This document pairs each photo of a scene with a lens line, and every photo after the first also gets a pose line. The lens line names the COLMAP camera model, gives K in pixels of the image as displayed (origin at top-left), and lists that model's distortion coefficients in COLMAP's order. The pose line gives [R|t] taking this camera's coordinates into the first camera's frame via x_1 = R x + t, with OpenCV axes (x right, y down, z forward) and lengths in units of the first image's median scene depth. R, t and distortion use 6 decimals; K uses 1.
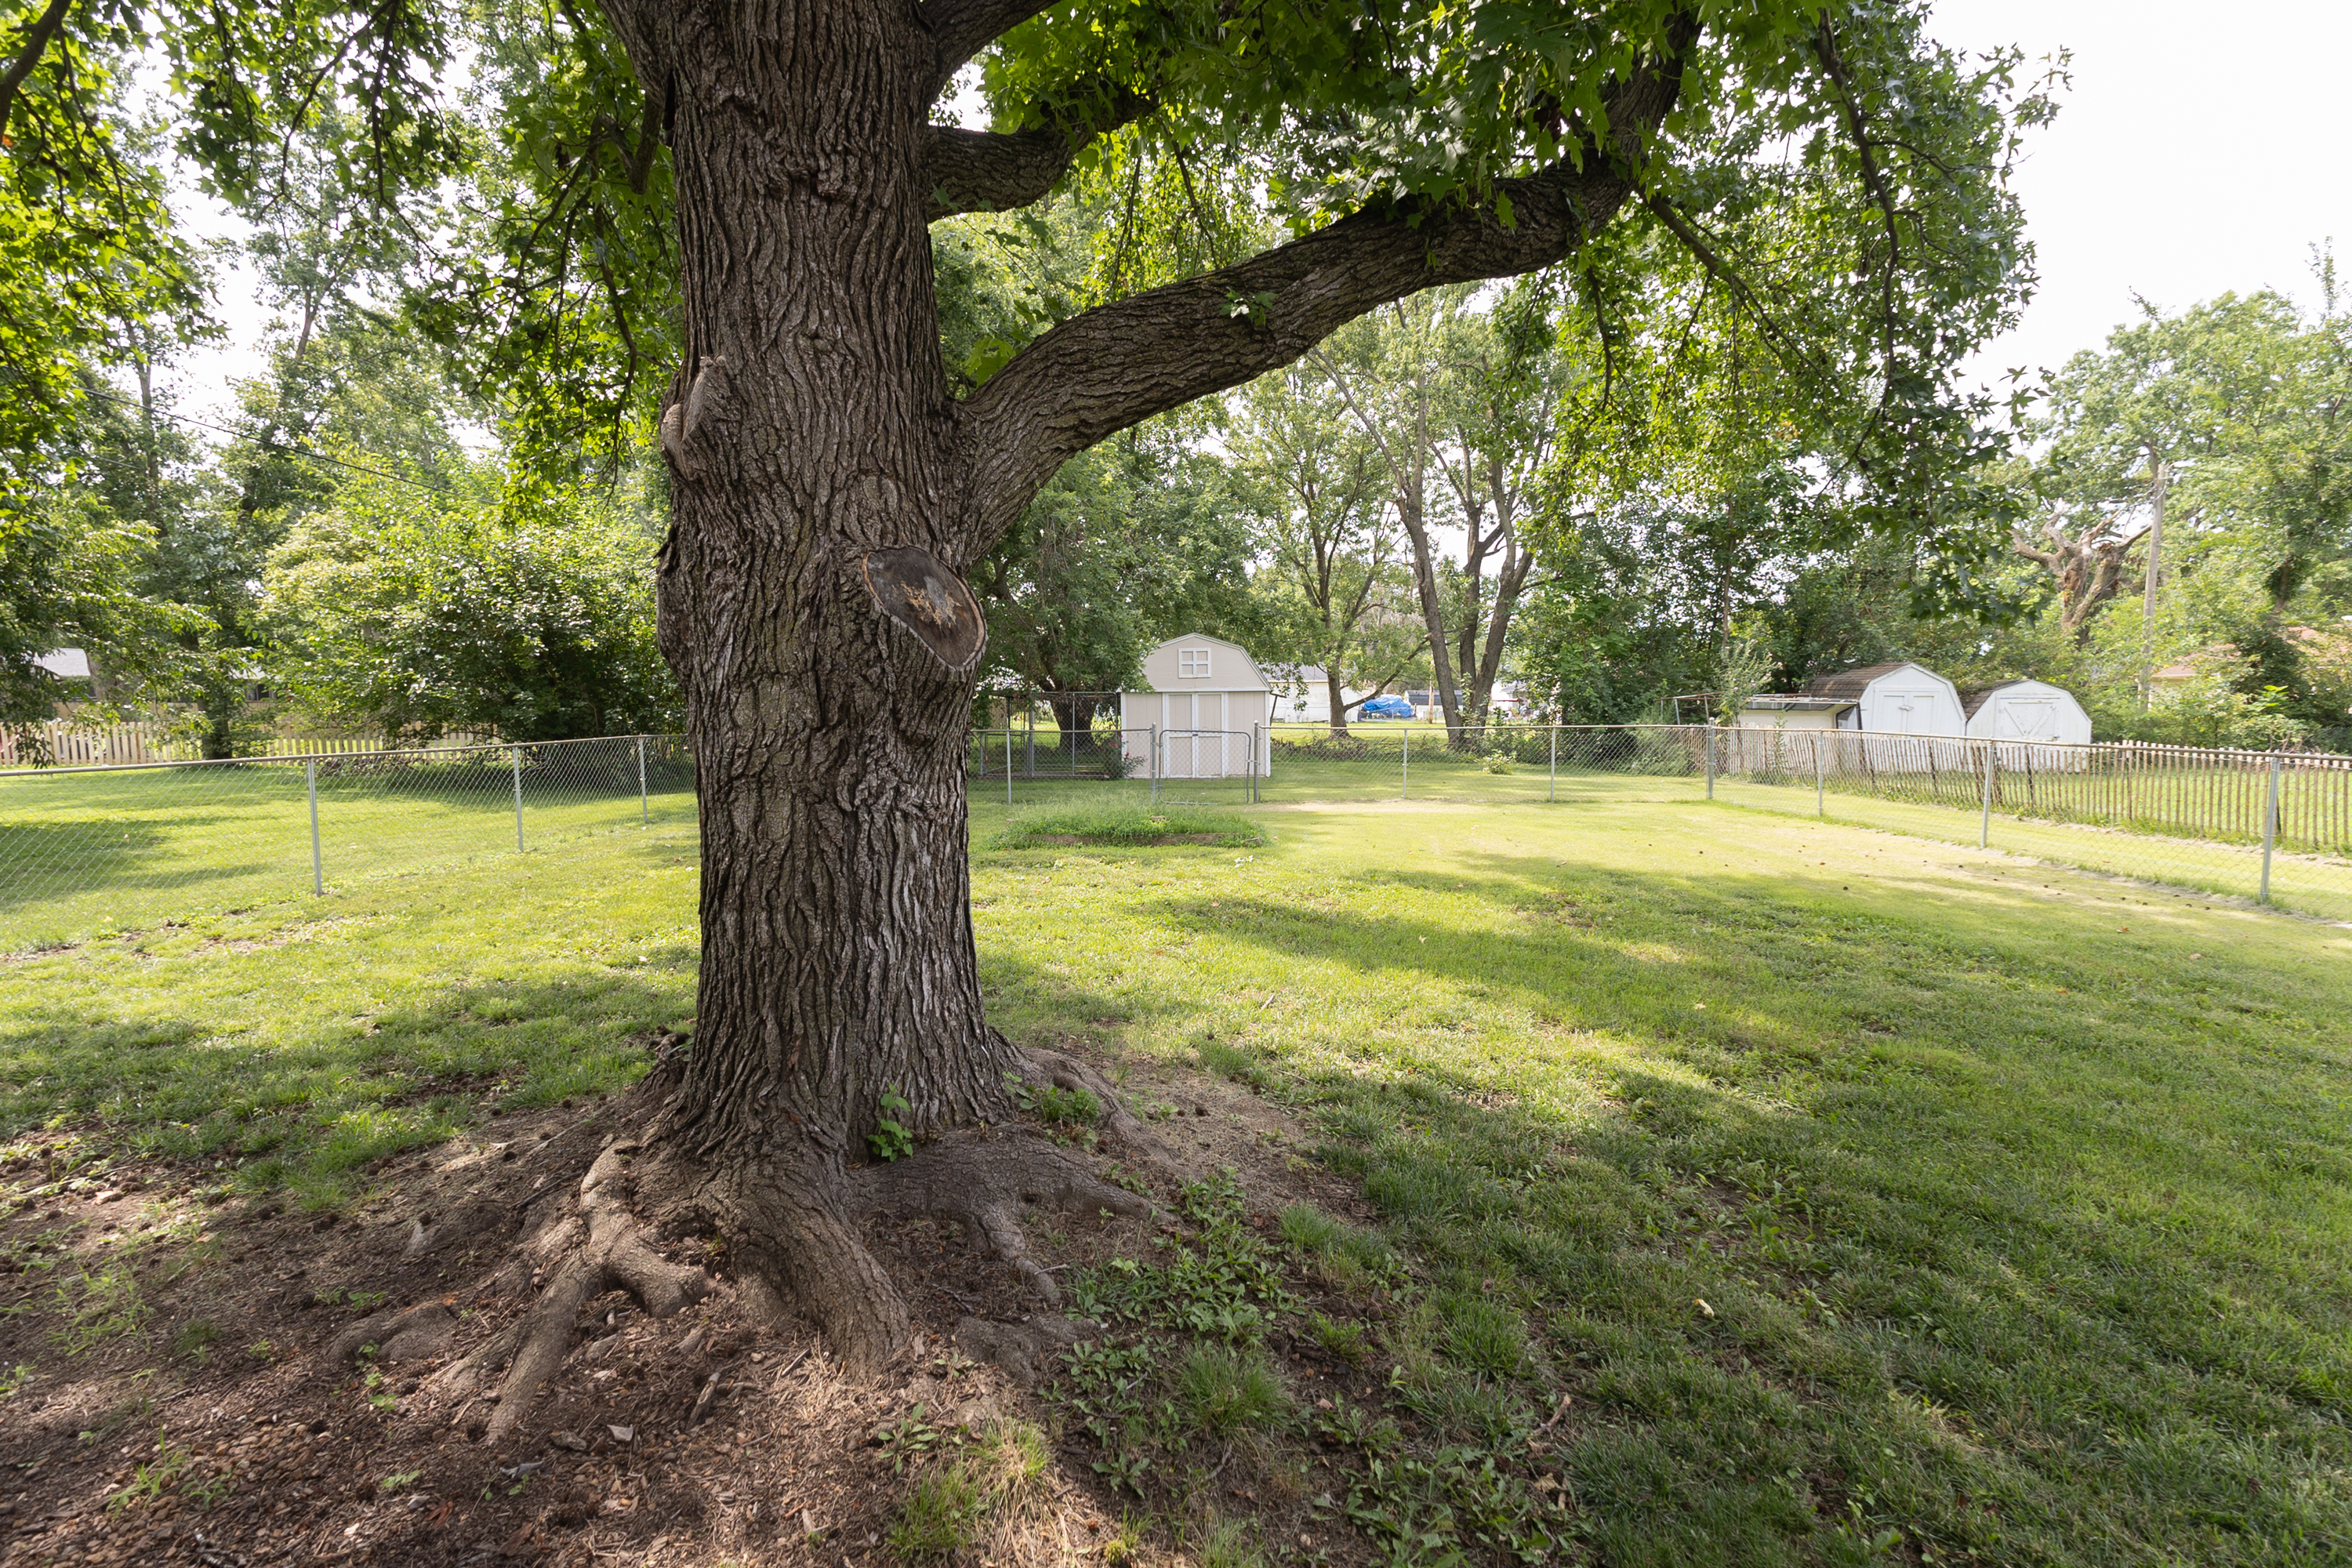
lens RADIAL K [[1091.1, 0, 1176.0], [0, 1091.1, 784.0], [0, 0, 1]] dist [0.030257, -0.008655]
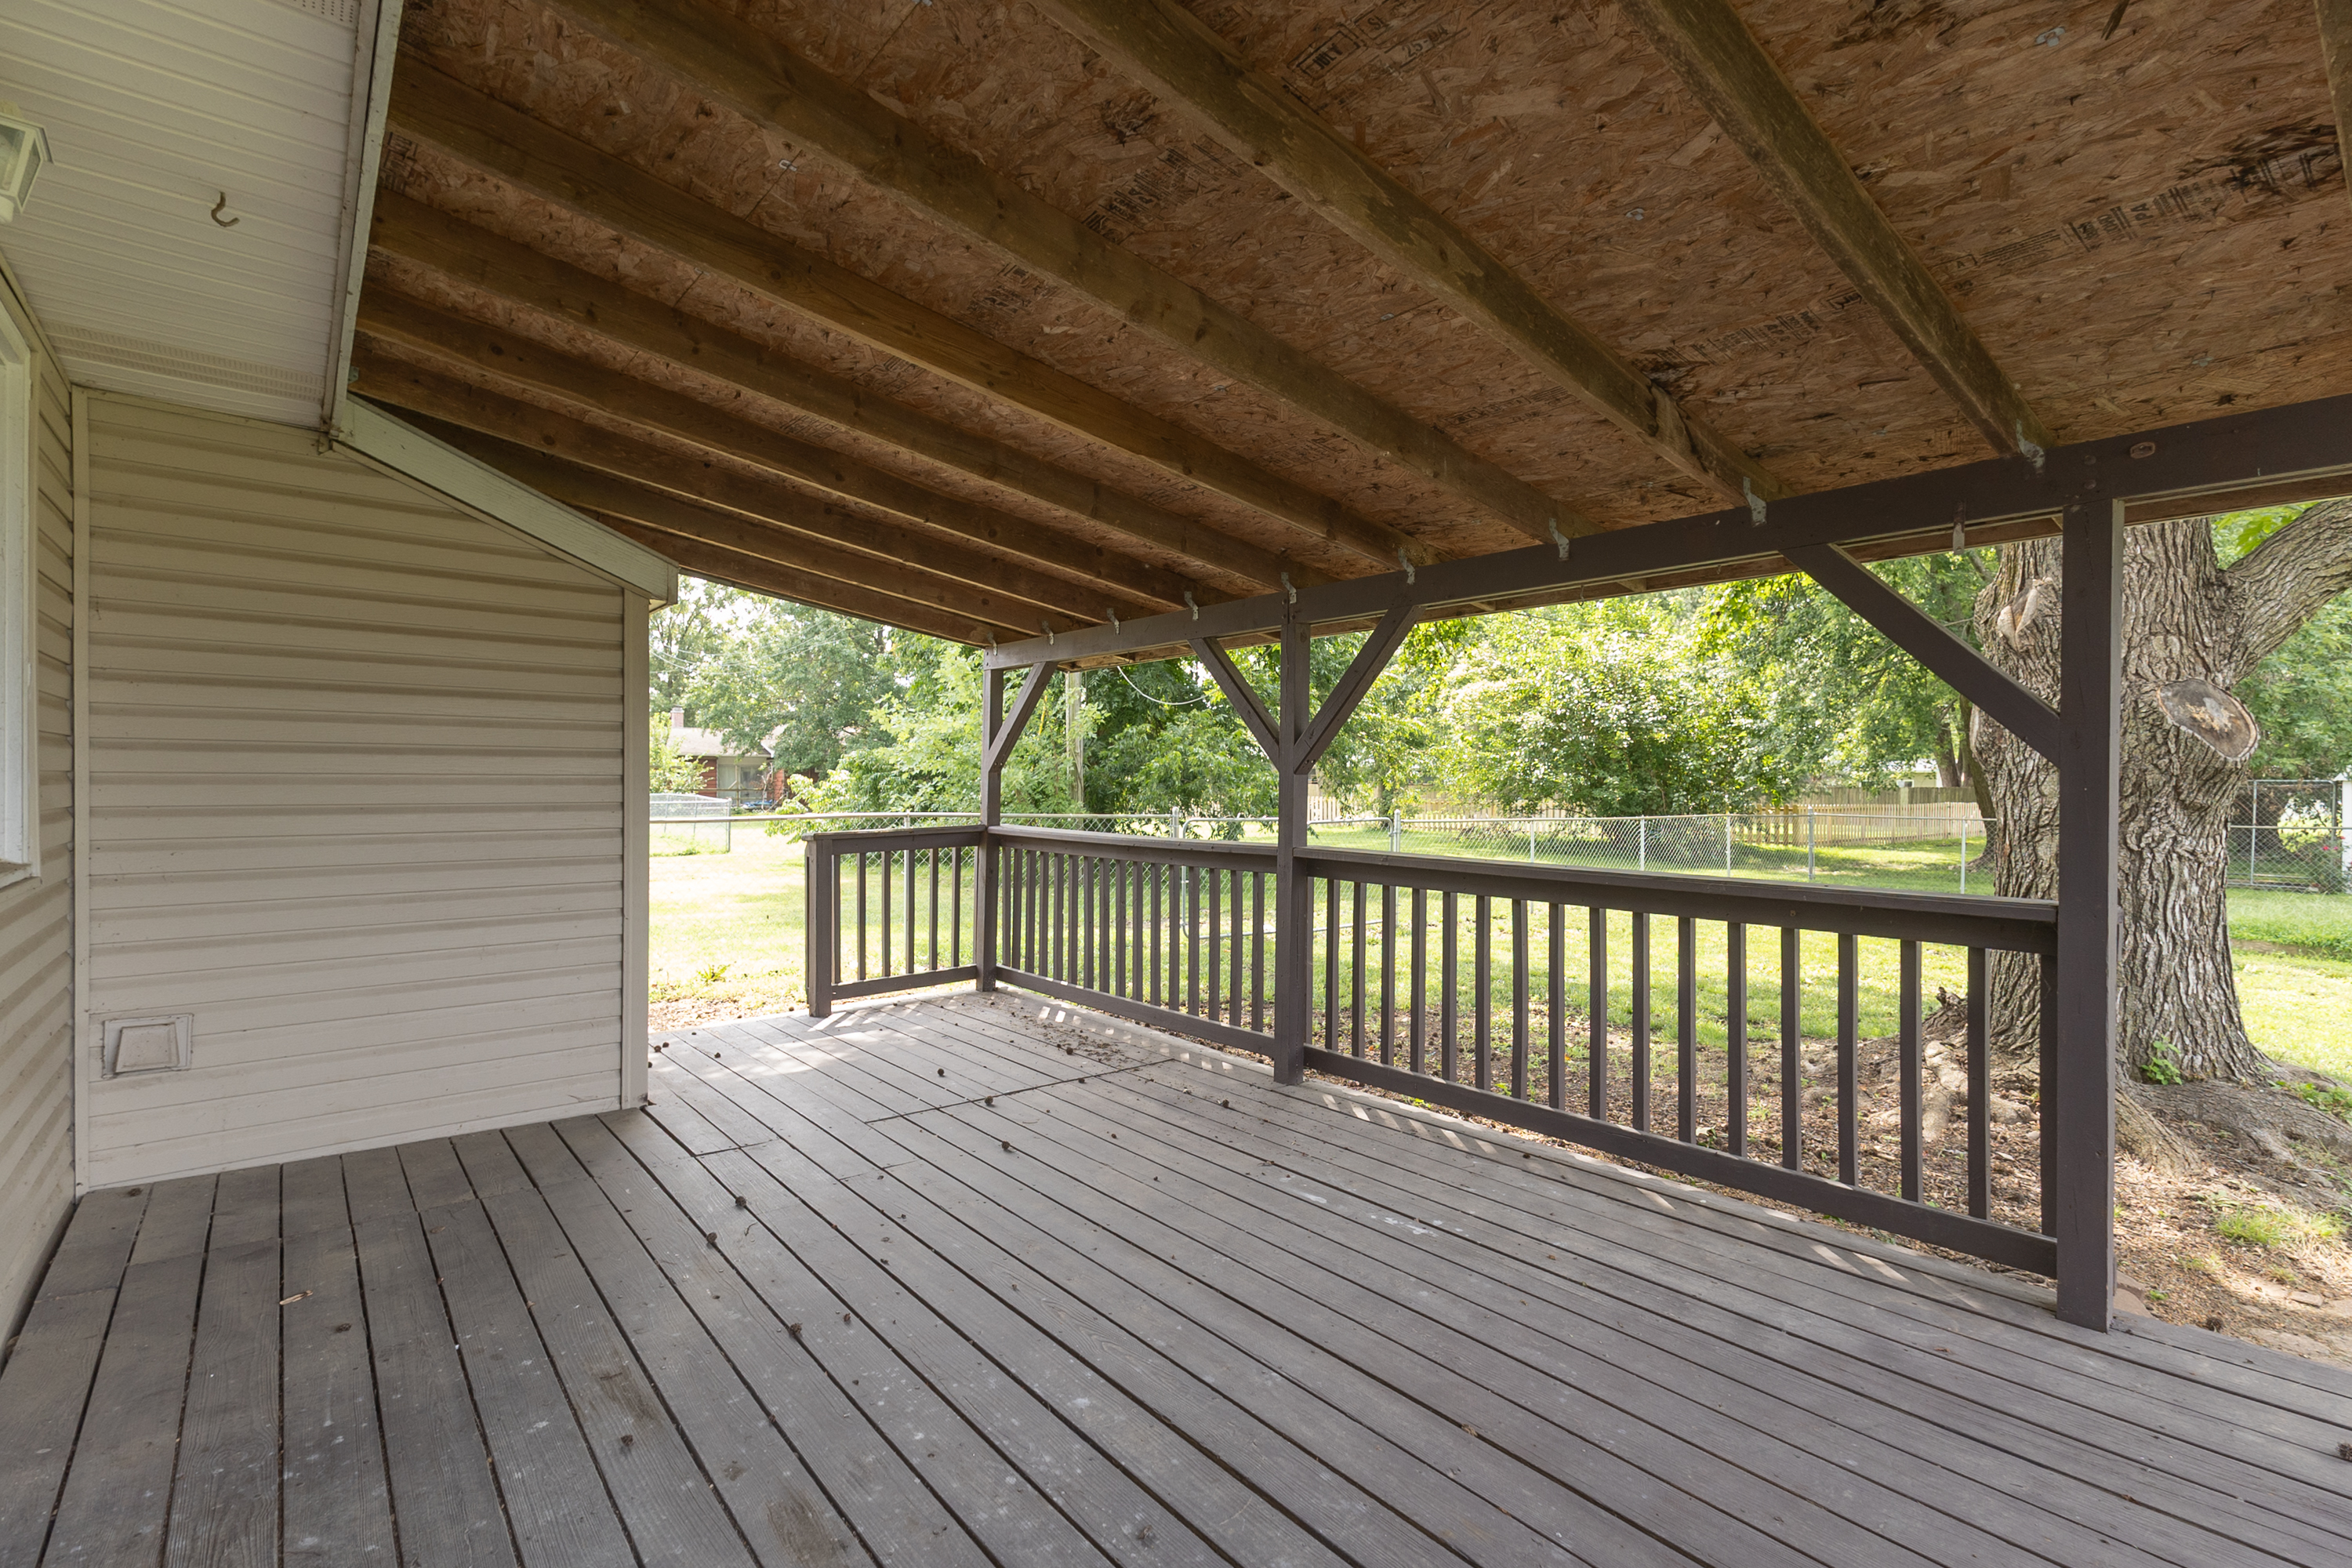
lens RADIAL K [[1068.5, 0, 1178.6], [0, 1068.5, 789.9], [0, 0, 1]] dist [0.023307, -0.008137]
pose [[0.649283, 0.015036, -0.760398, -0.010852], [-0.070258, 0.996715, -0.040283, 0.093636], [0.757294, 0.079579, 0.648207, -1.011239]]
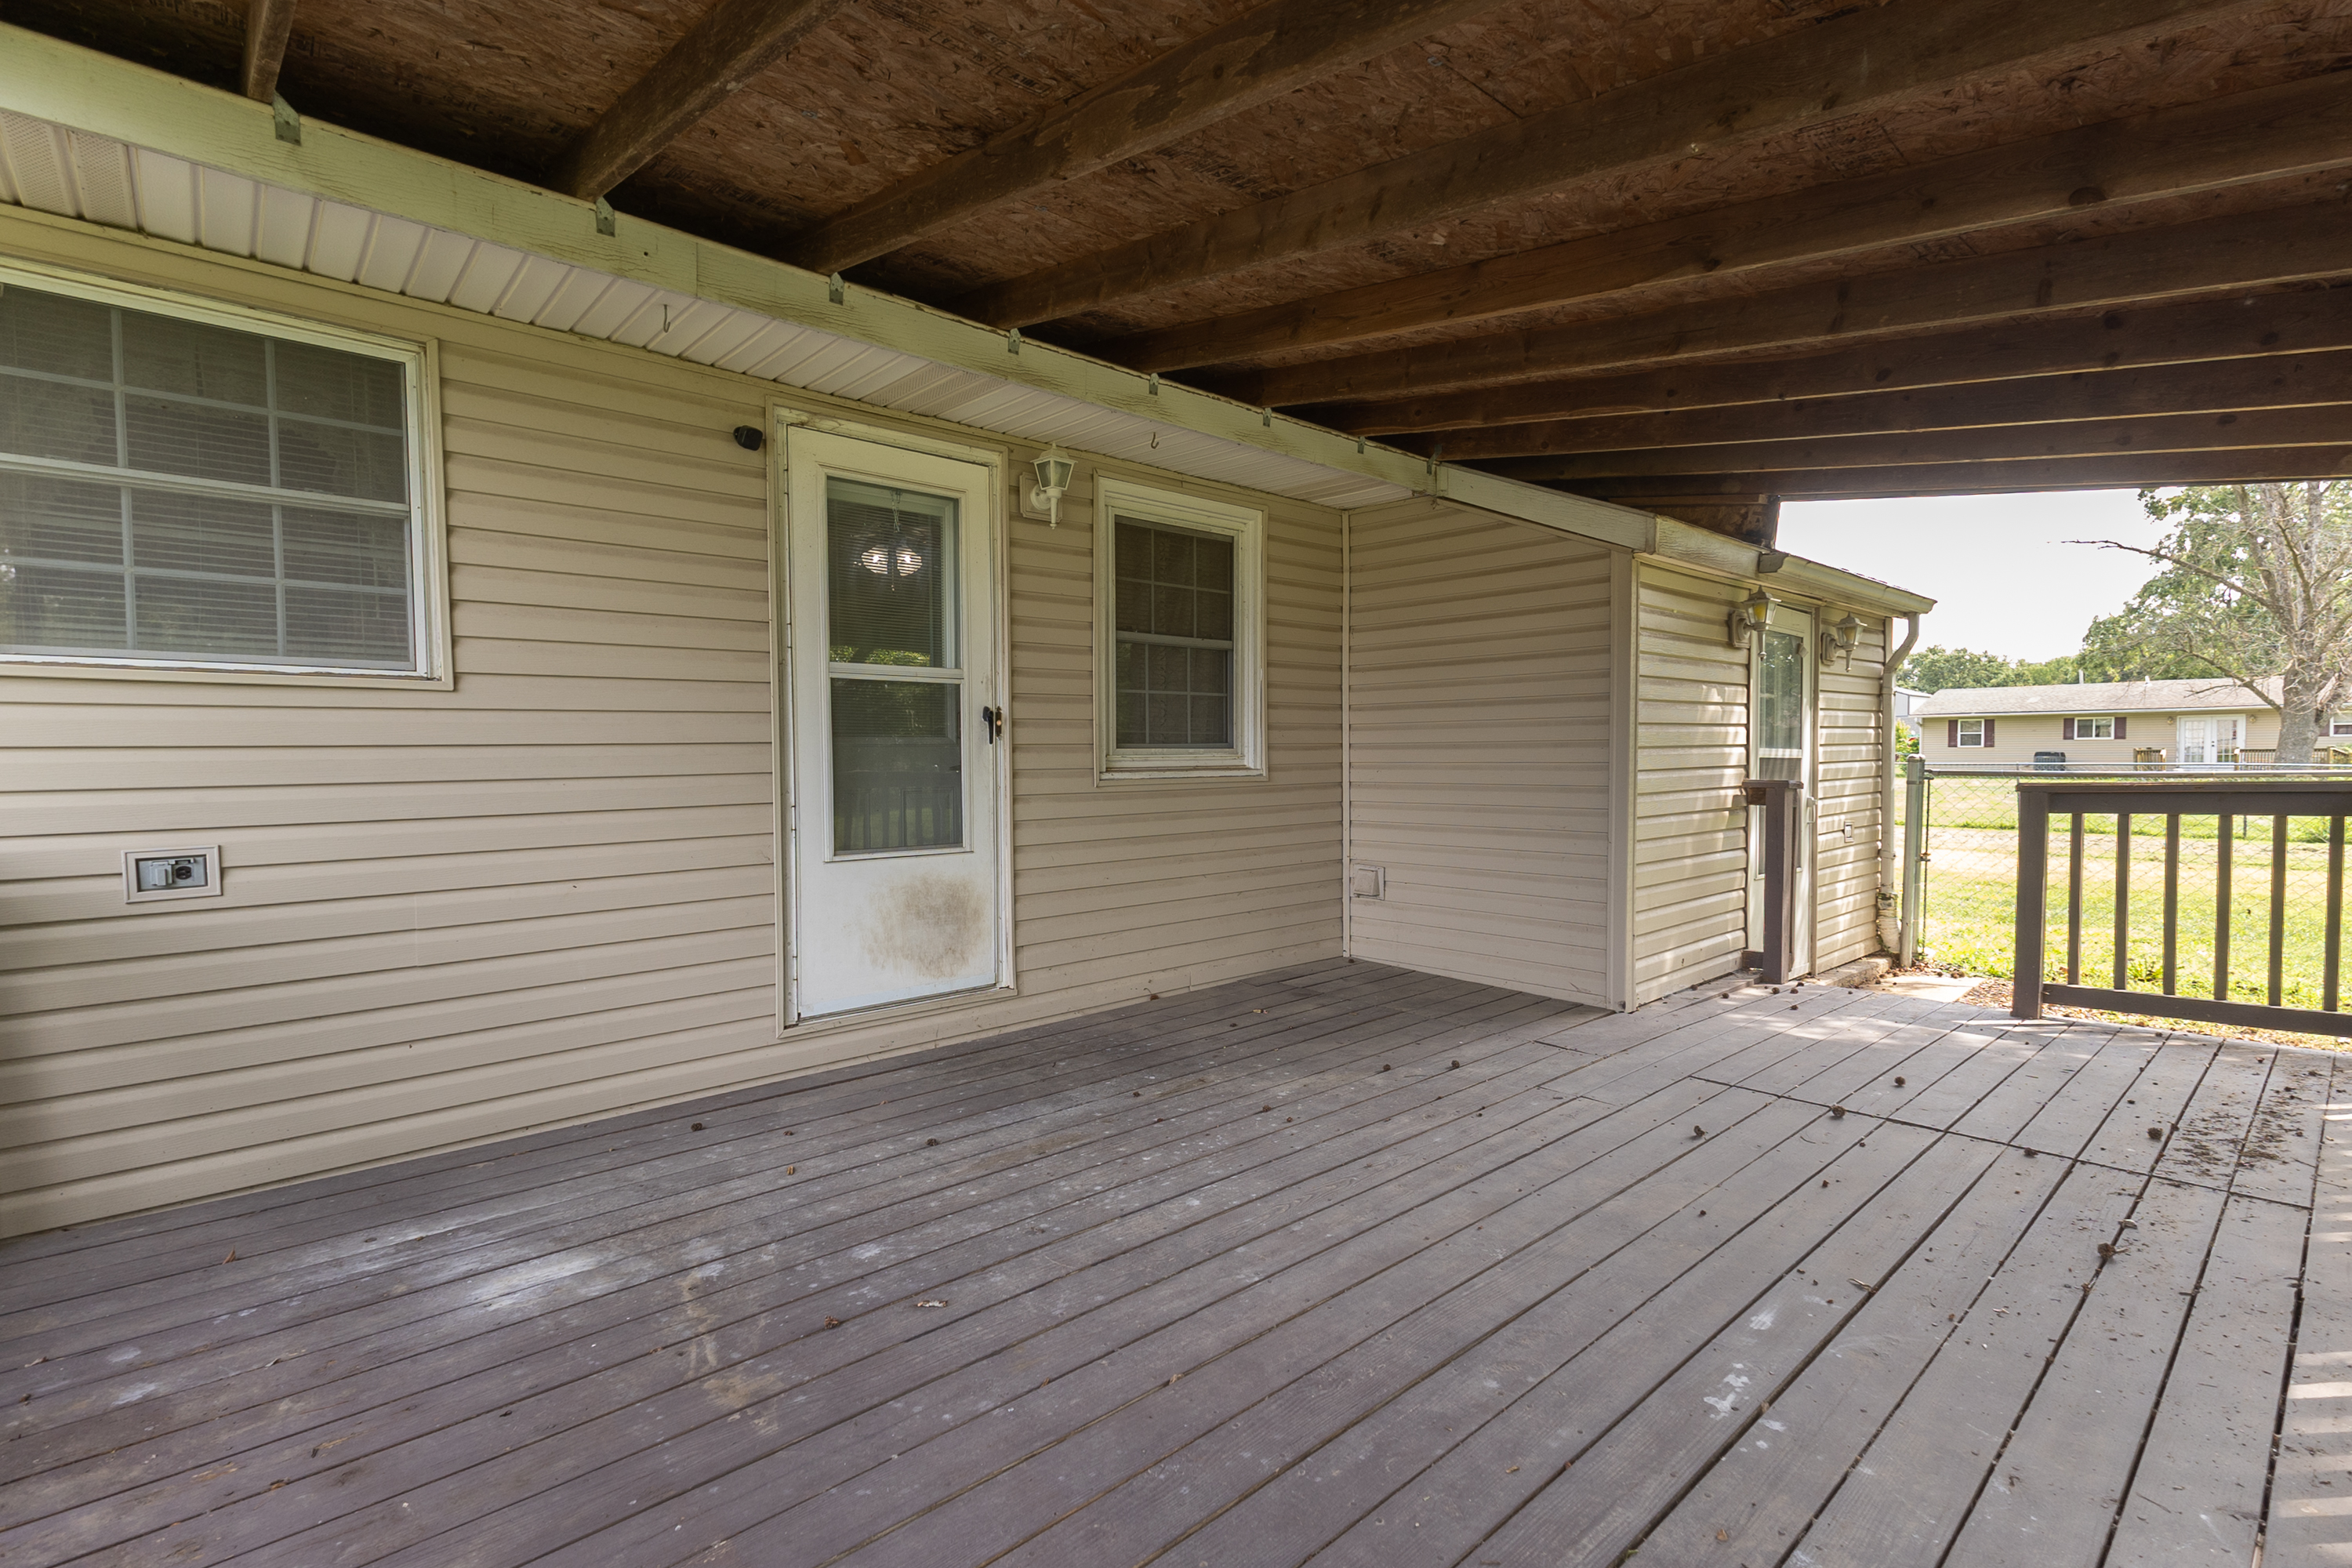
lens RADIAL K [[1100.0, 0, 1191.6], [0, 1100.0, 782.6], [0, 0, 1]] dist [-0.009778, -0.000186]
pose [[-0.726459, 0.027865, -0.686645, 0.077315], [-0.046826, 0.994848, 0.089912, -0.026662], [0.685613, 0.097470, -0.721412, 2.054270]]
